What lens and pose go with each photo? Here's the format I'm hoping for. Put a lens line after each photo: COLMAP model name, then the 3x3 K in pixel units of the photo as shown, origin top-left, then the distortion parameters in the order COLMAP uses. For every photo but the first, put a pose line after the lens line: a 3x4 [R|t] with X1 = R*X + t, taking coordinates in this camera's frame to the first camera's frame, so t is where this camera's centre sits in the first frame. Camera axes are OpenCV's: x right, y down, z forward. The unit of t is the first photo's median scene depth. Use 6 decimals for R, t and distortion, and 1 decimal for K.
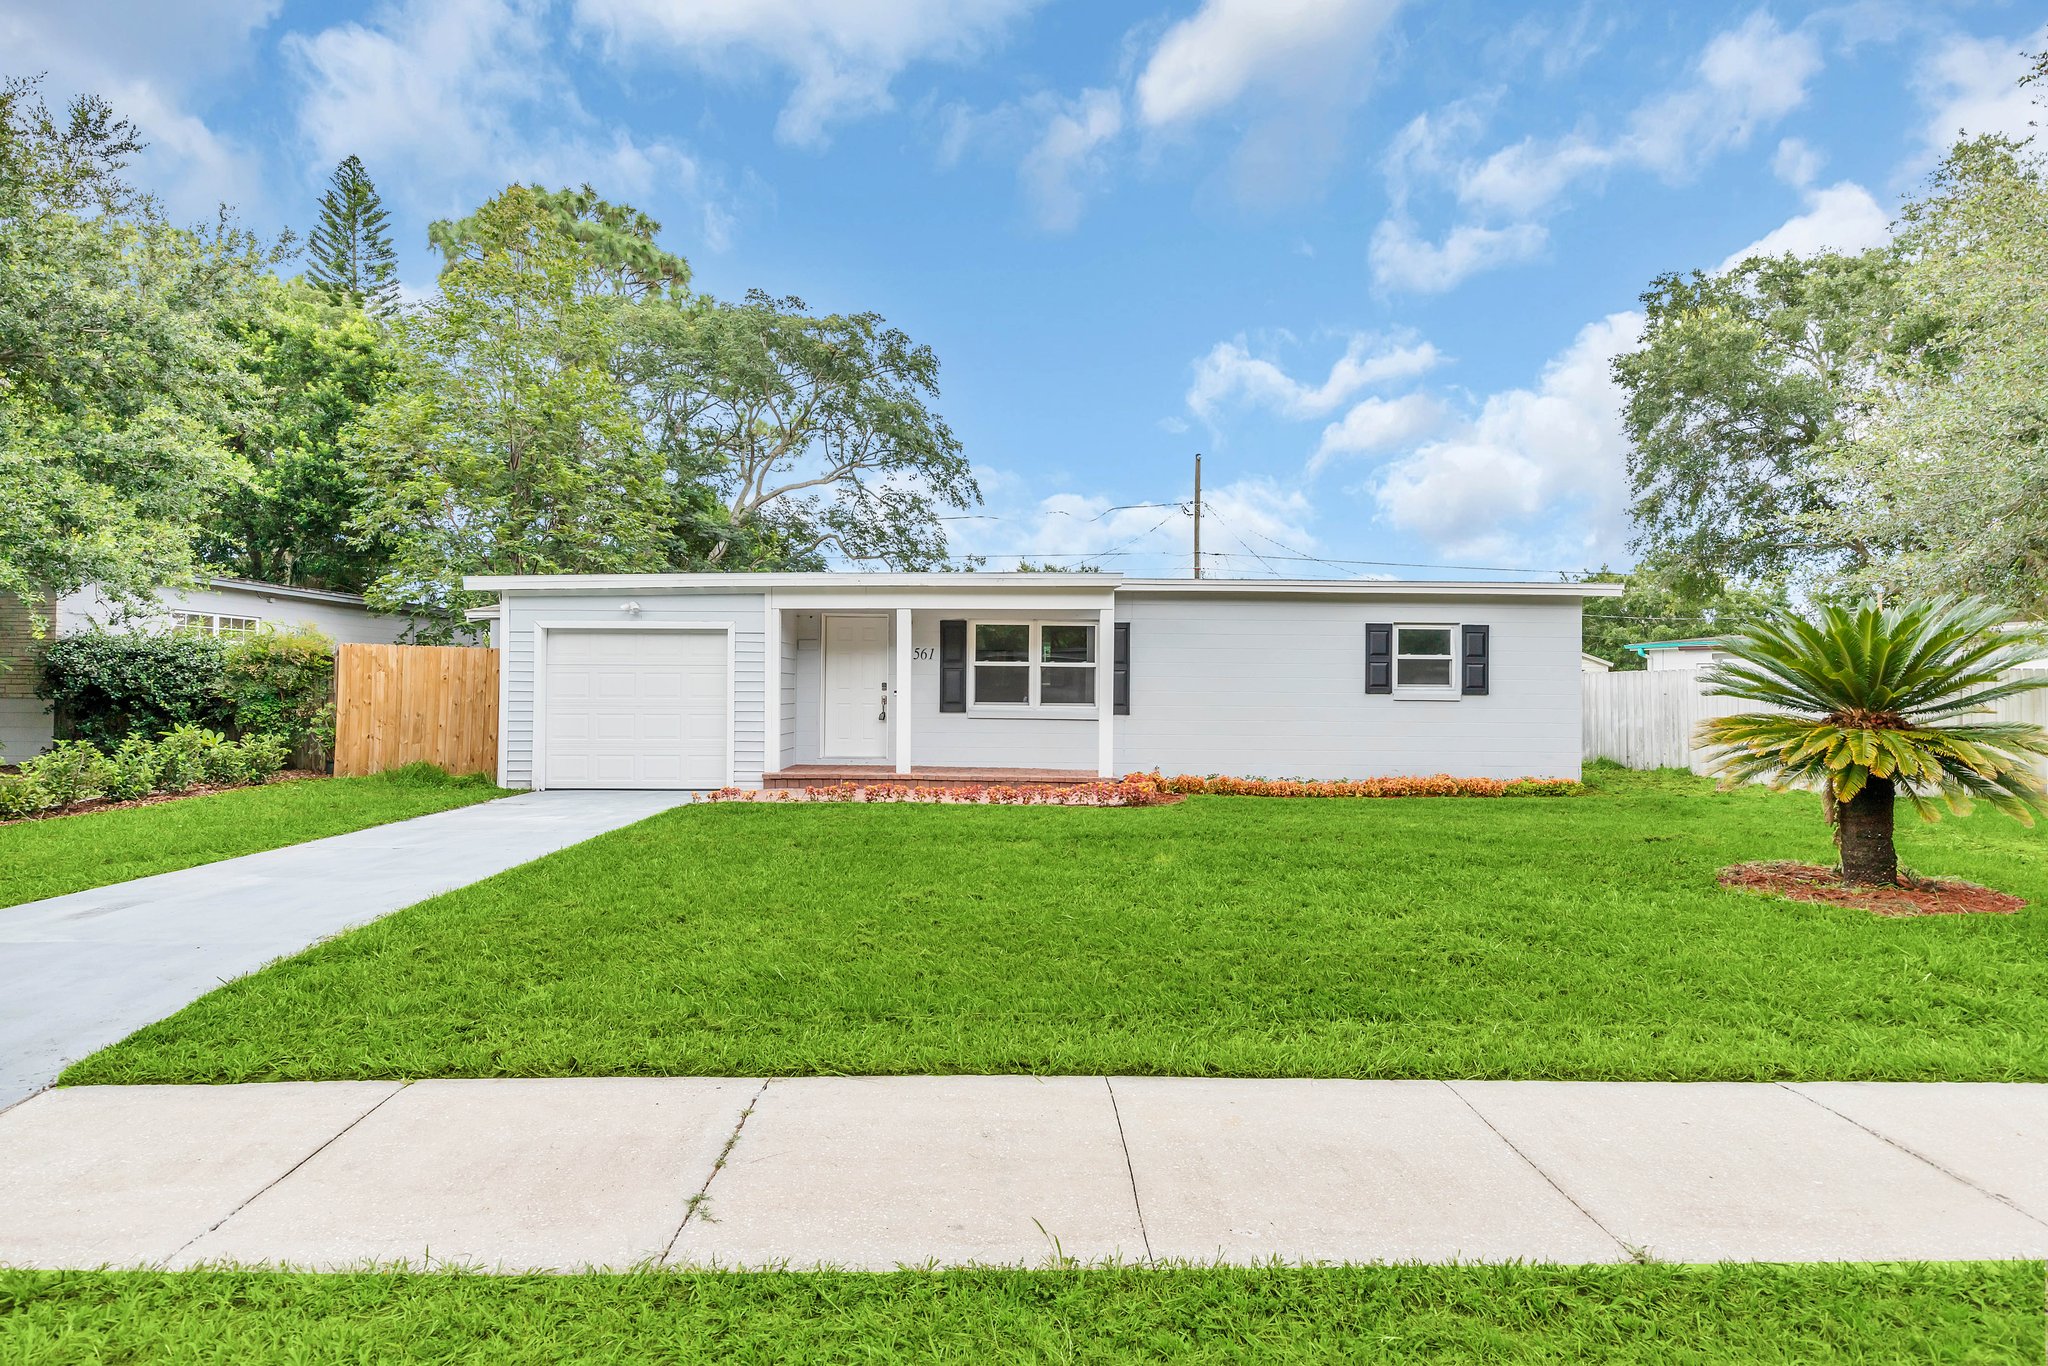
lens RADIAL K [[1017.5, 0, 1015.5], [0, 1017.5, 682.1], [0, 0, 1]] dist [0.002036, 0.000099]
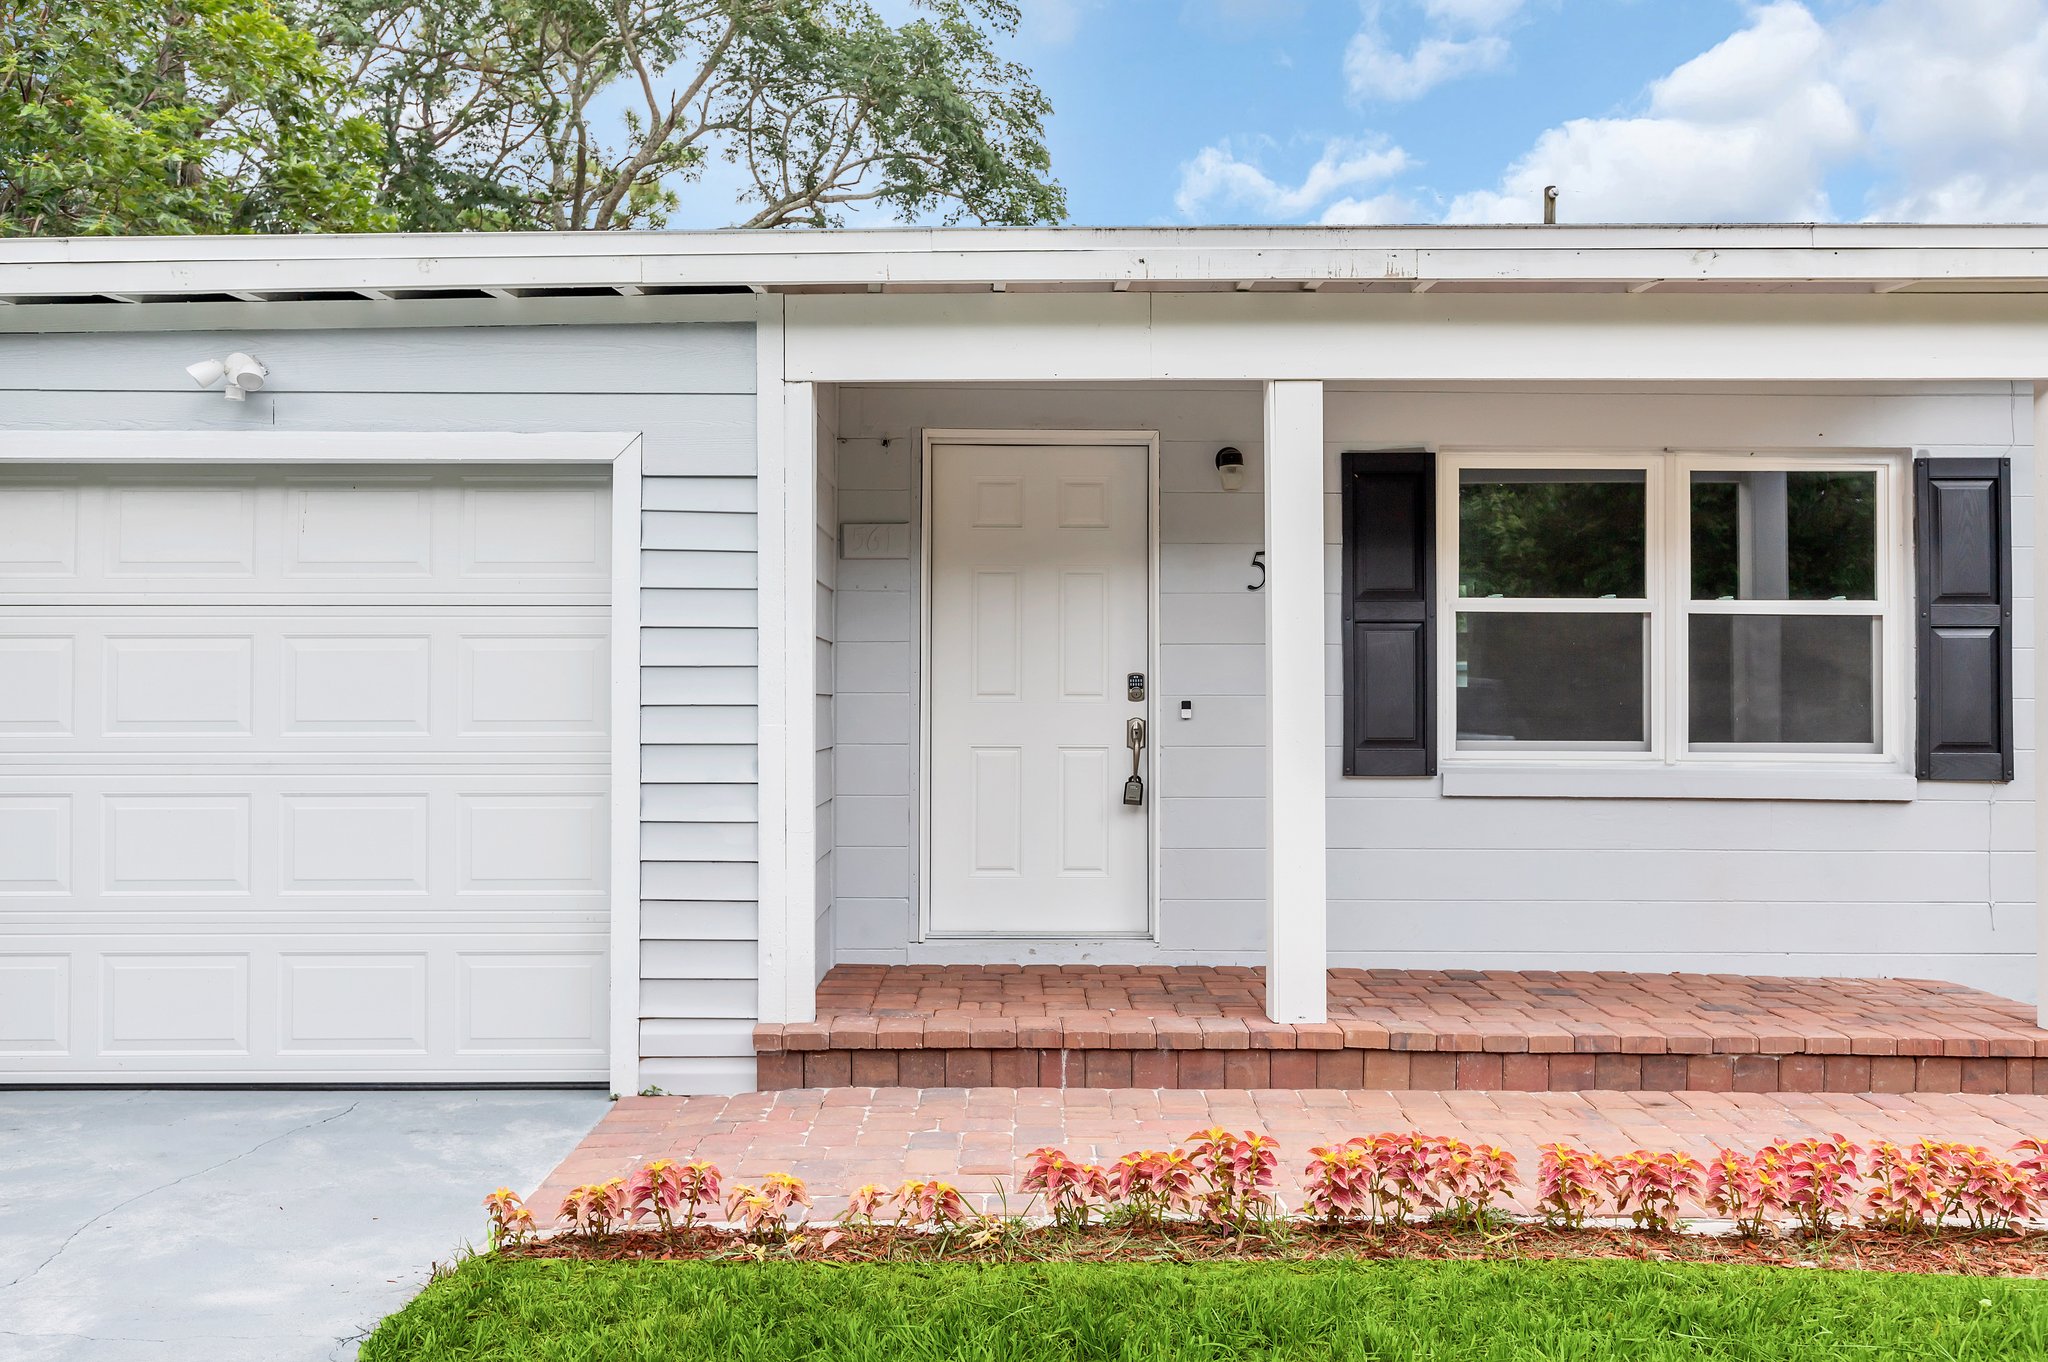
lens RADIAL K [[1791.2, 0, 1024.0], [0, 1791.2, 681.0], [0, 0, 1]] dist [-0.000062, 0.000541]
pose [[0.999945, -0.004338, 0.009507, -0.174608], [0.004418, 0.999956, -0.008325, 0.007002], [-0.009470, 0.008367, 0.999920, 0.522024]]
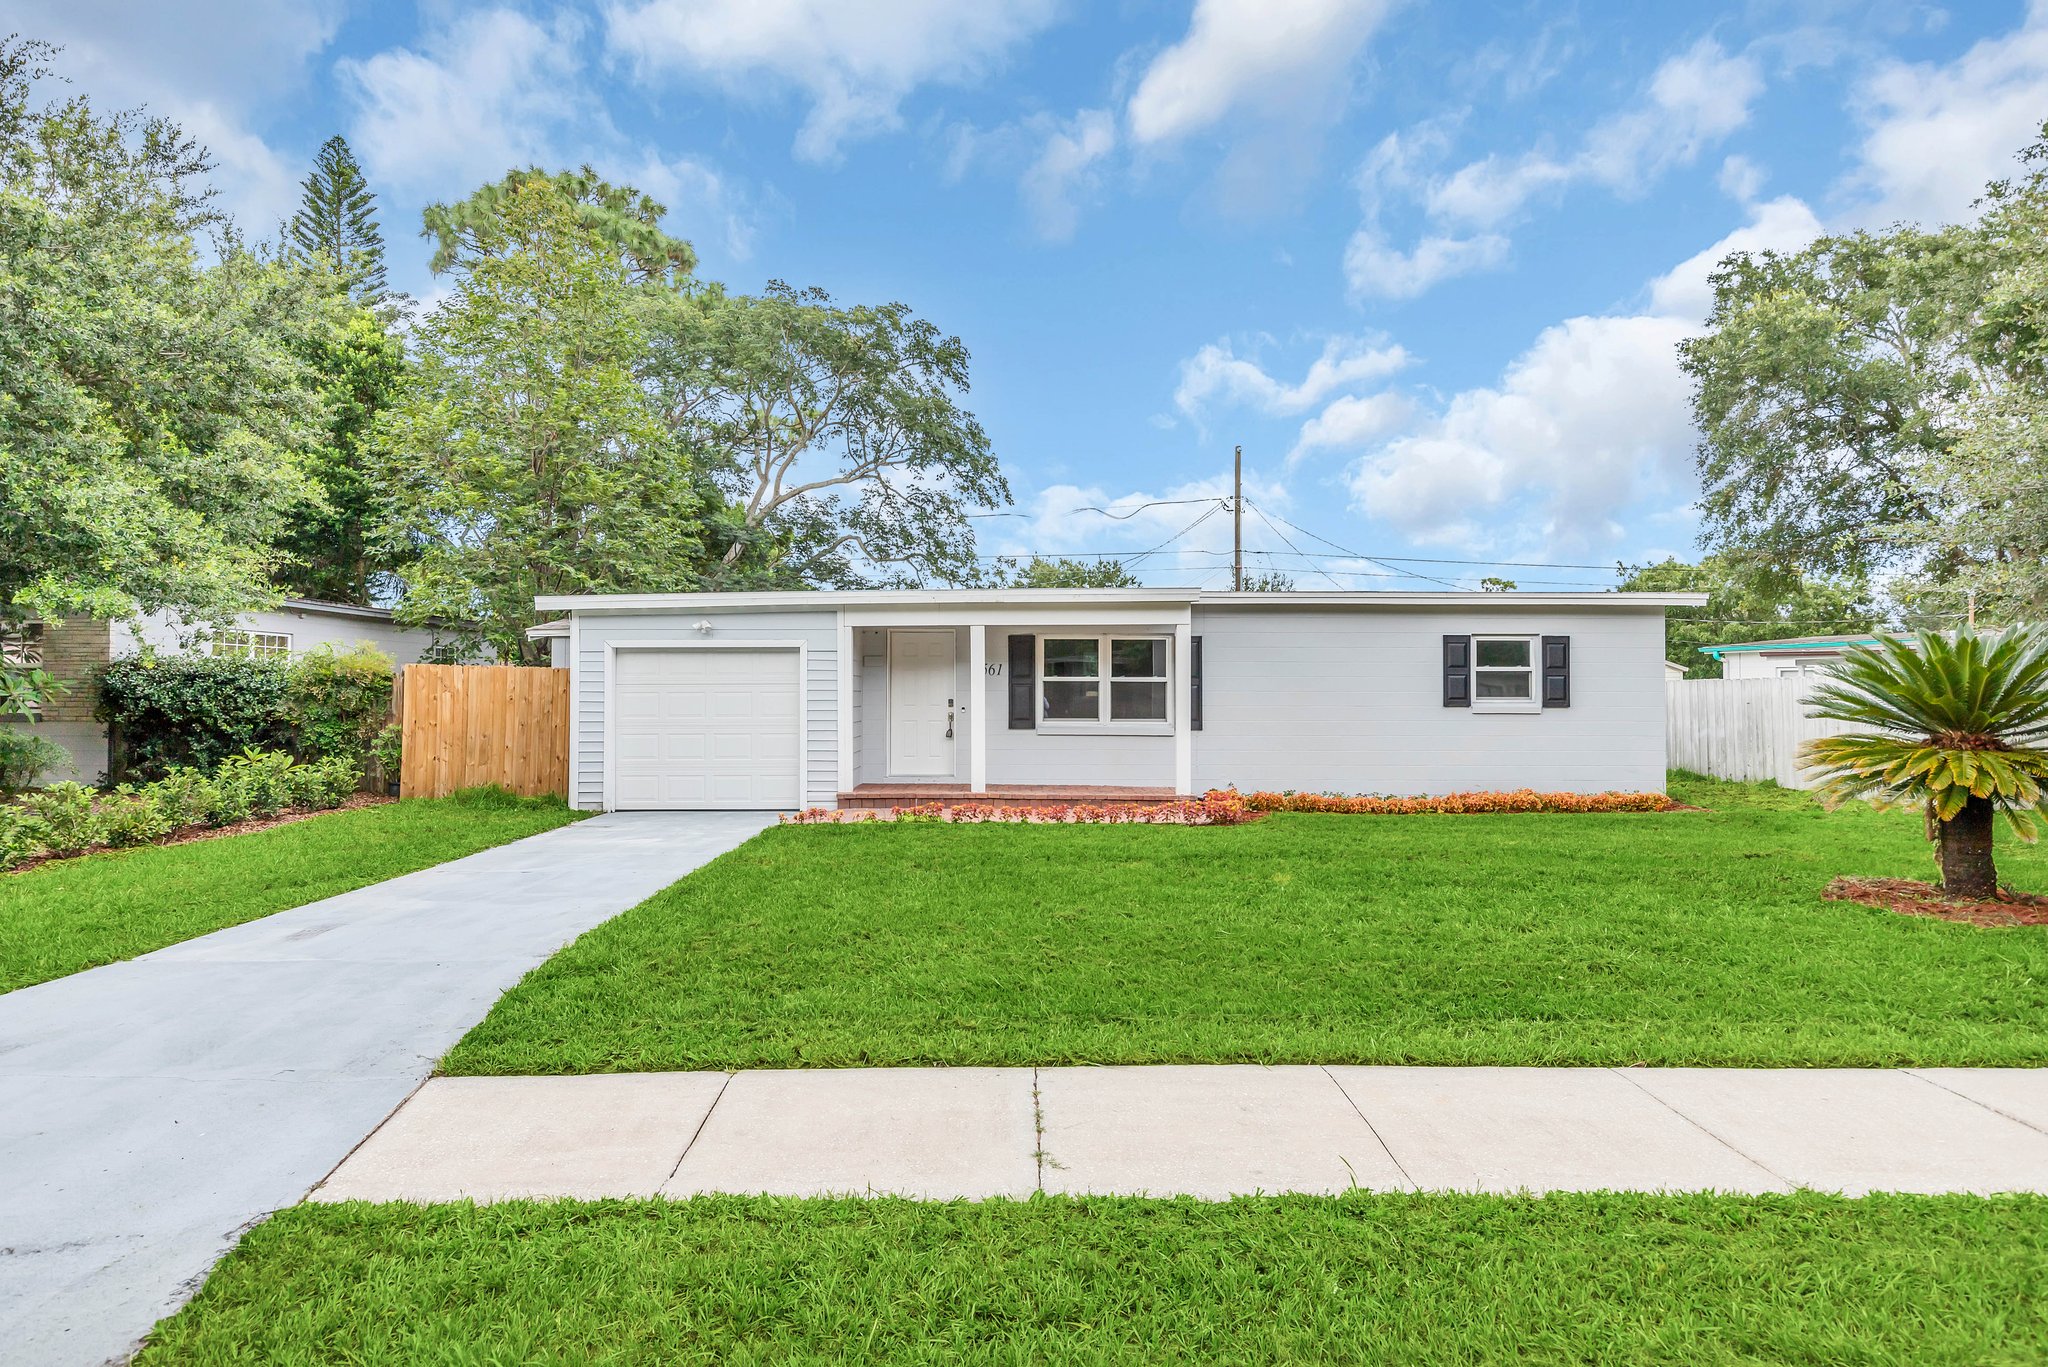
lens RADIAL K [[1112.9, 0, 1011.2], [0, 1112.9, 676.8], [0, 0, 1]] dist [0.005210, 0.000001]
pose [[0.999962, -0.007157, -0.005069, -0.068791], [0.007123, 0.999952, -0.006737, -0.014015], [0.005117, 0.006701, 0.999964, -0.075902]]
